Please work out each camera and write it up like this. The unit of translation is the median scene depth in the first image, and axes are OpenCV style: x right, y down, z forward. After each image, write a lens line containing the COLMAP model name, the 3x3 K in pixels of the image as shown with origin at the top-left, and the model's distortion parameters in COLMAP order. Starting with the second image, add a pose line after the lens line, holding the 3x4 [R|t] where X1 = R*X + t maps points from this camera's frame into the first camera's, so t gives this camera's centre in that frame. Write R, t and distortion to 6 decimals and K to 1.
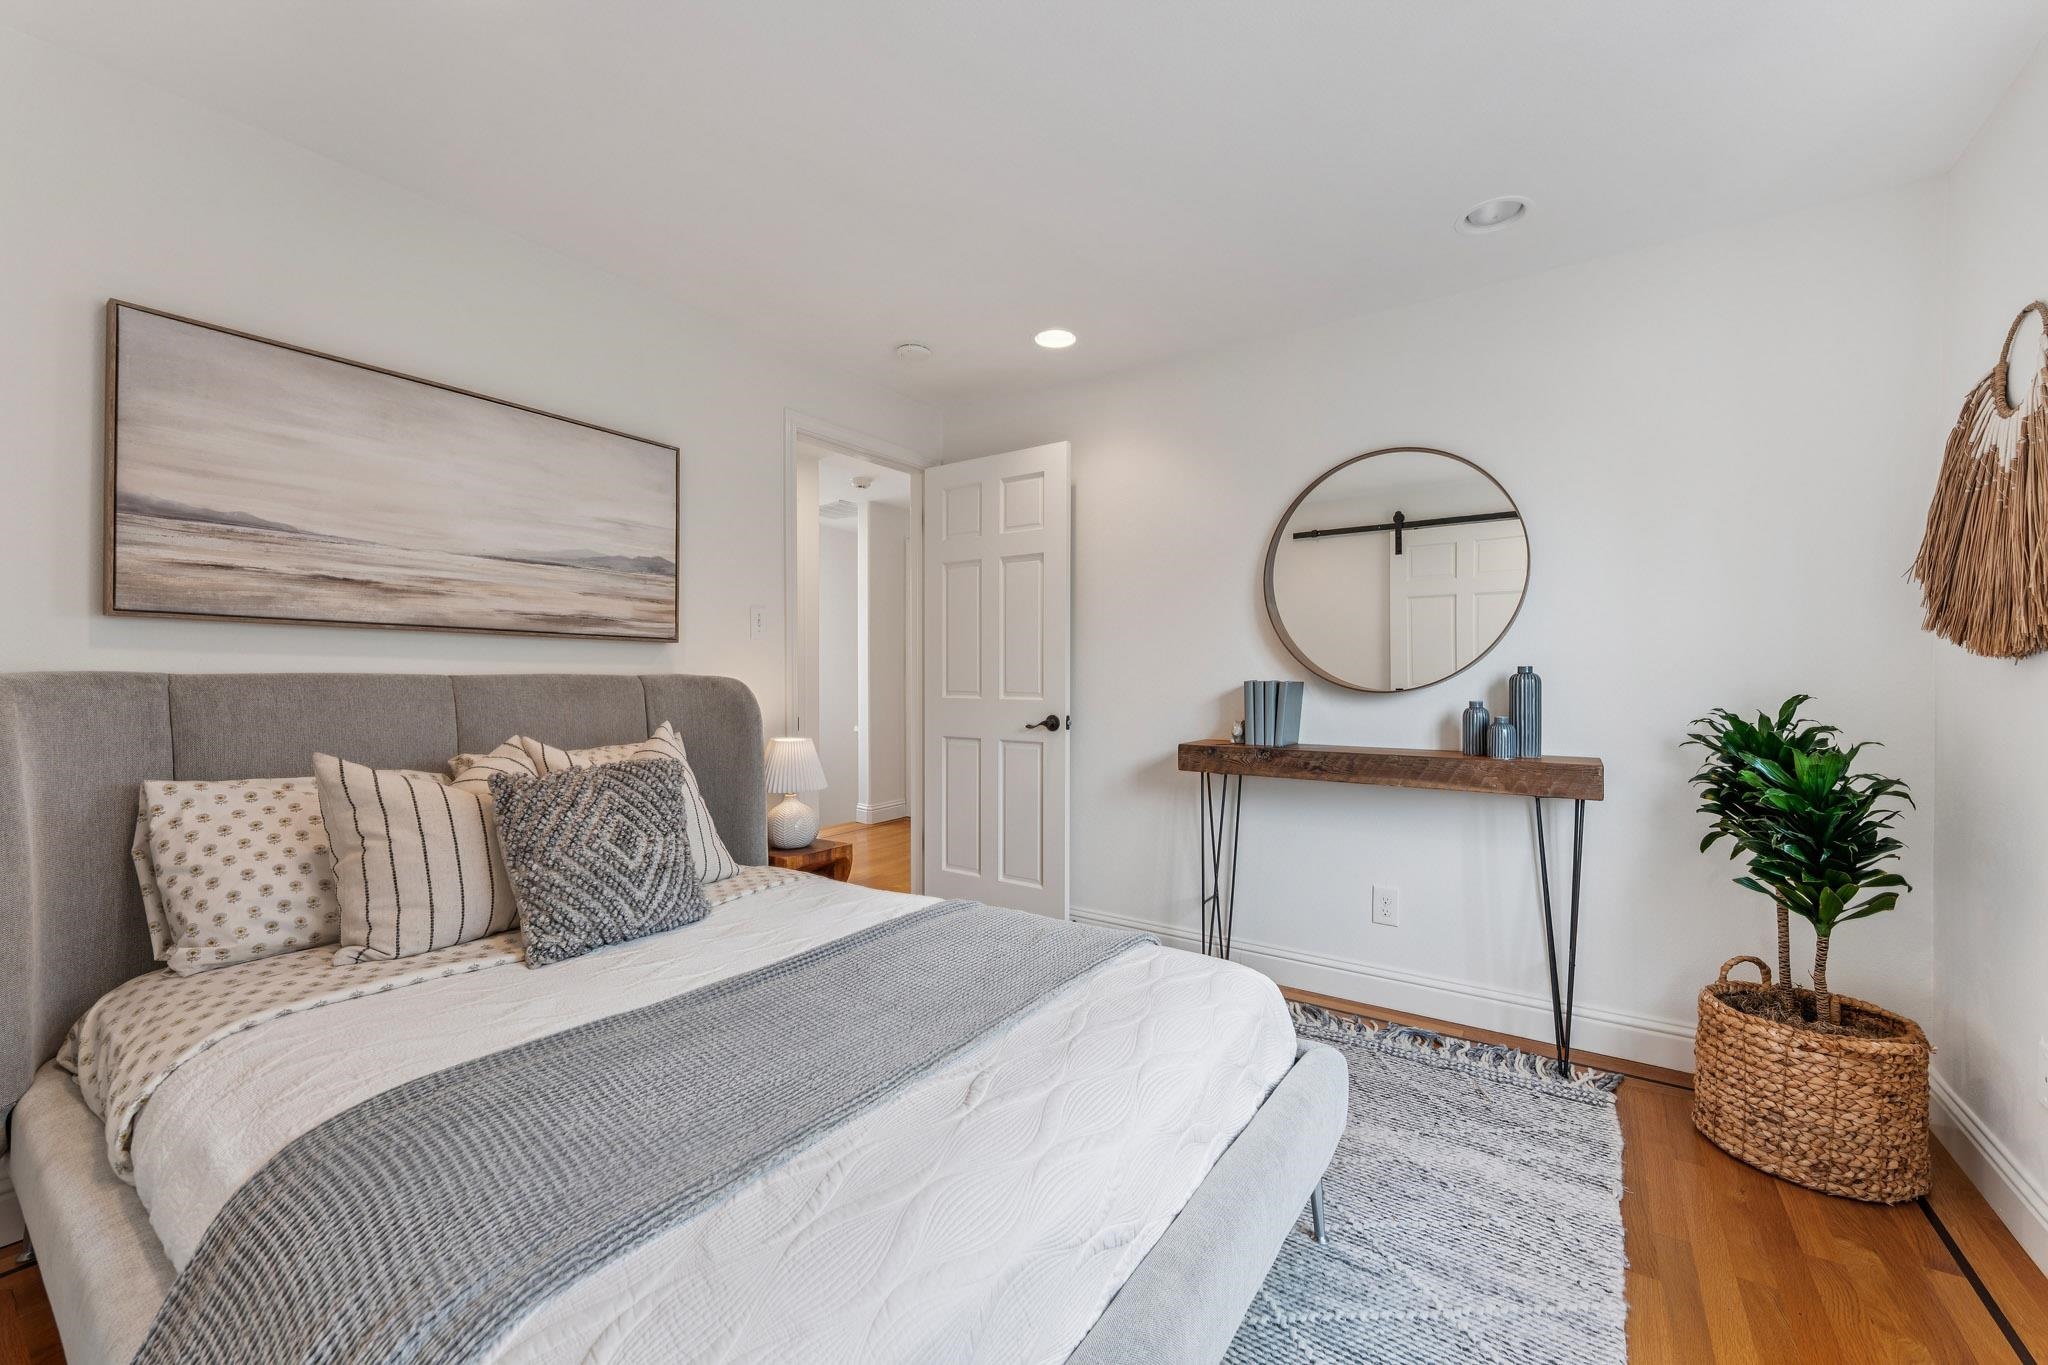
lens RADIAL K [[814.9, 0, 1022.6], [0, 814.9, 683.7], [0, 0, 1]] dist [-0.000716, -0.000831]
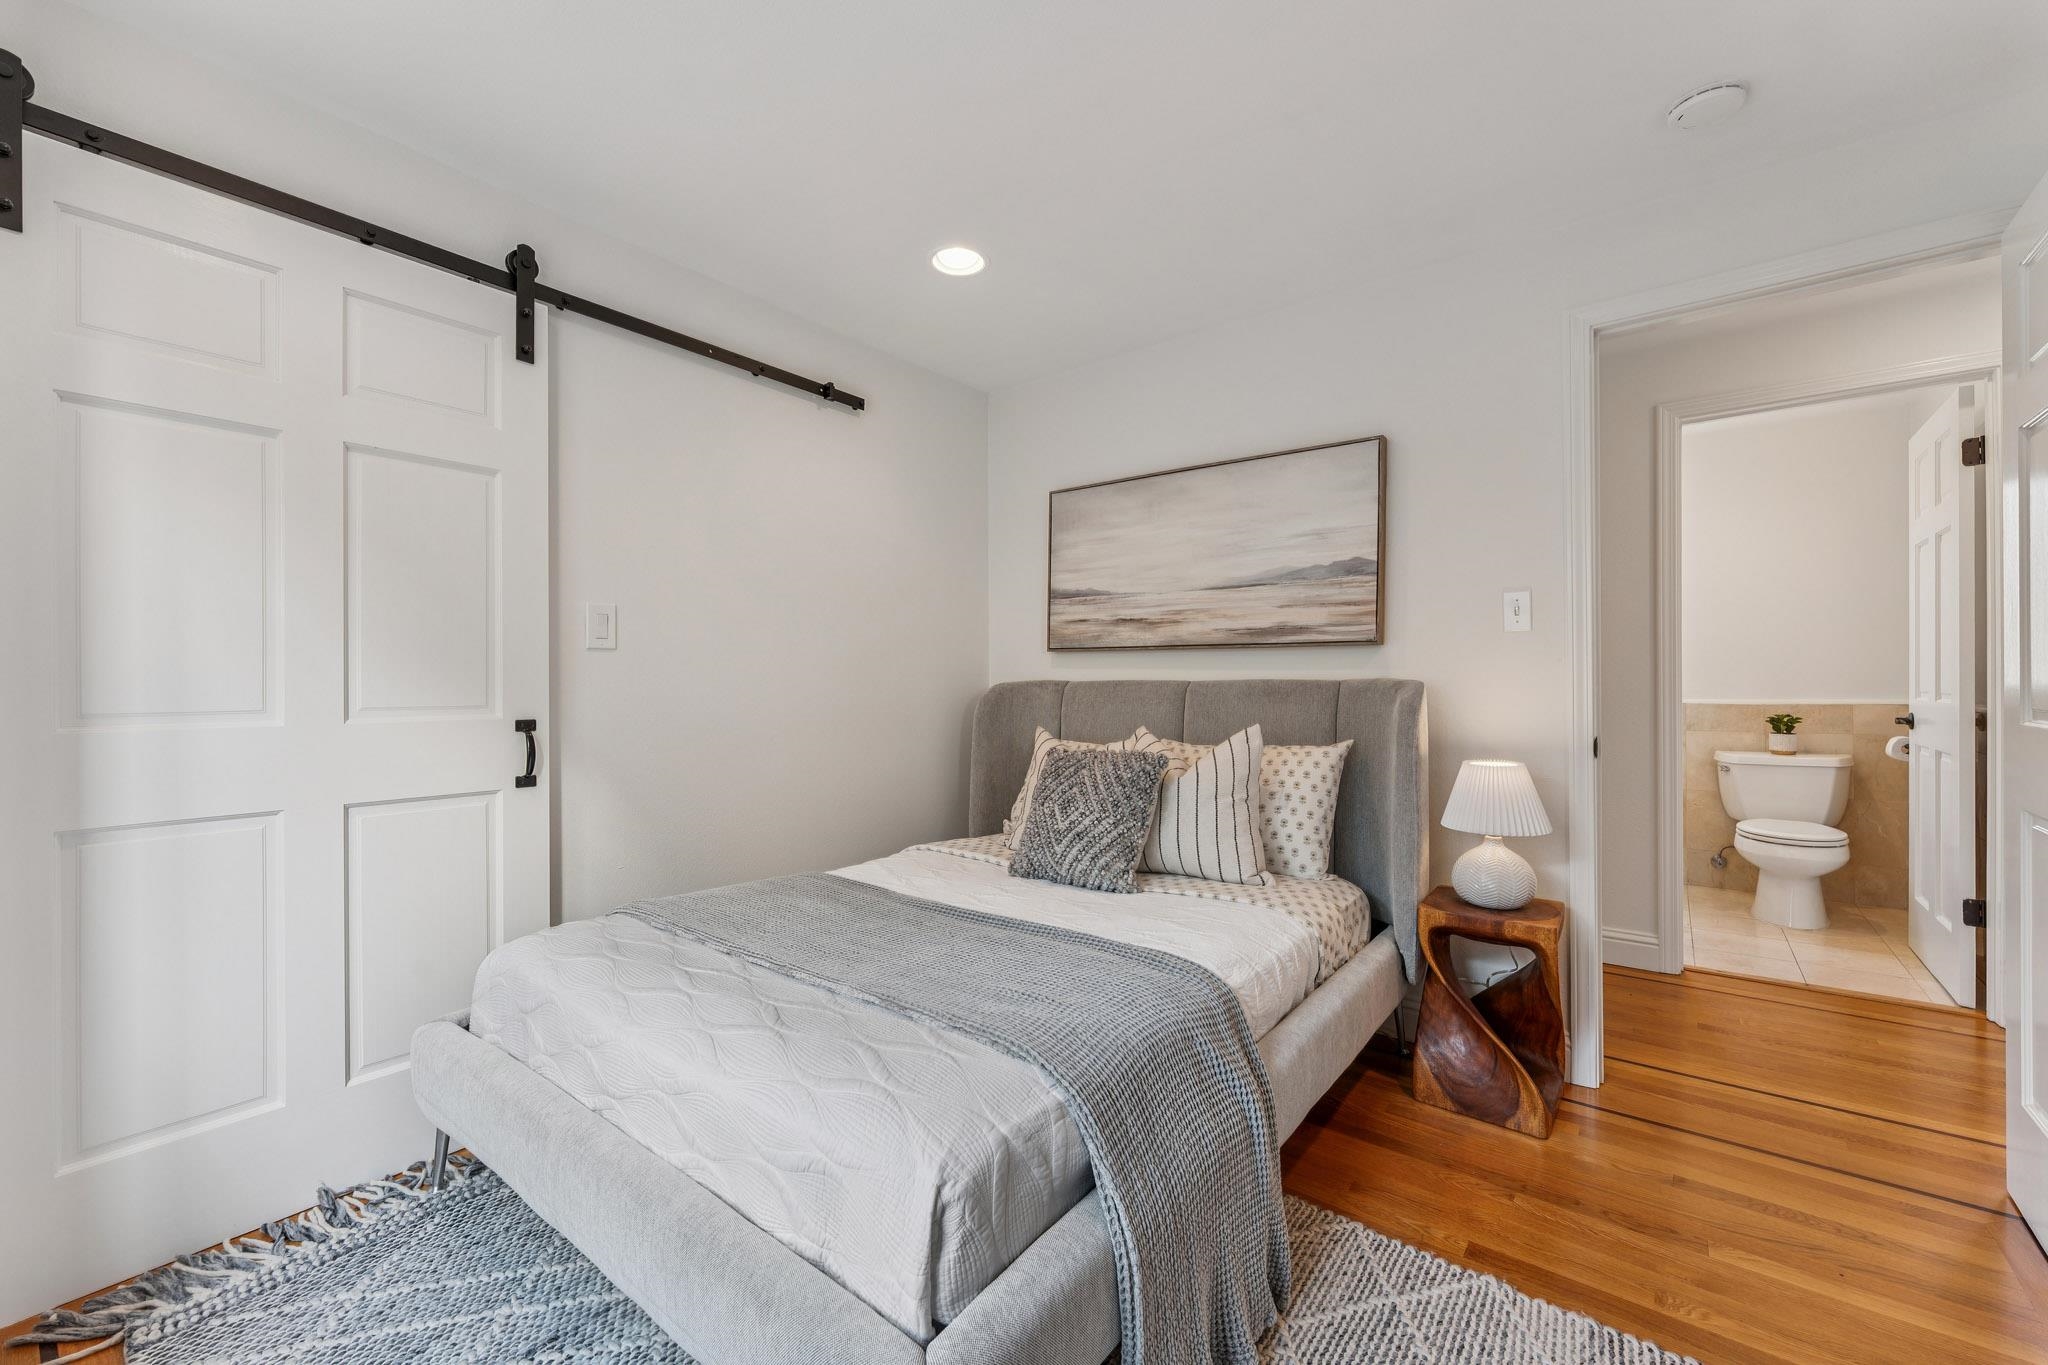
lens RADIAL K [[814.9, 0, 1016.0], [0, 814.9, 677.6], [0, 0, 1]] dist [-0.000716, -0.000831]
pose [[-0.070846, -0.010547, -0.997431, 0.648141], [-0.007639, 0.999921, -0.010031, -0.000763], [0.997458, 0.006909, -0.070921, 0.797607]]
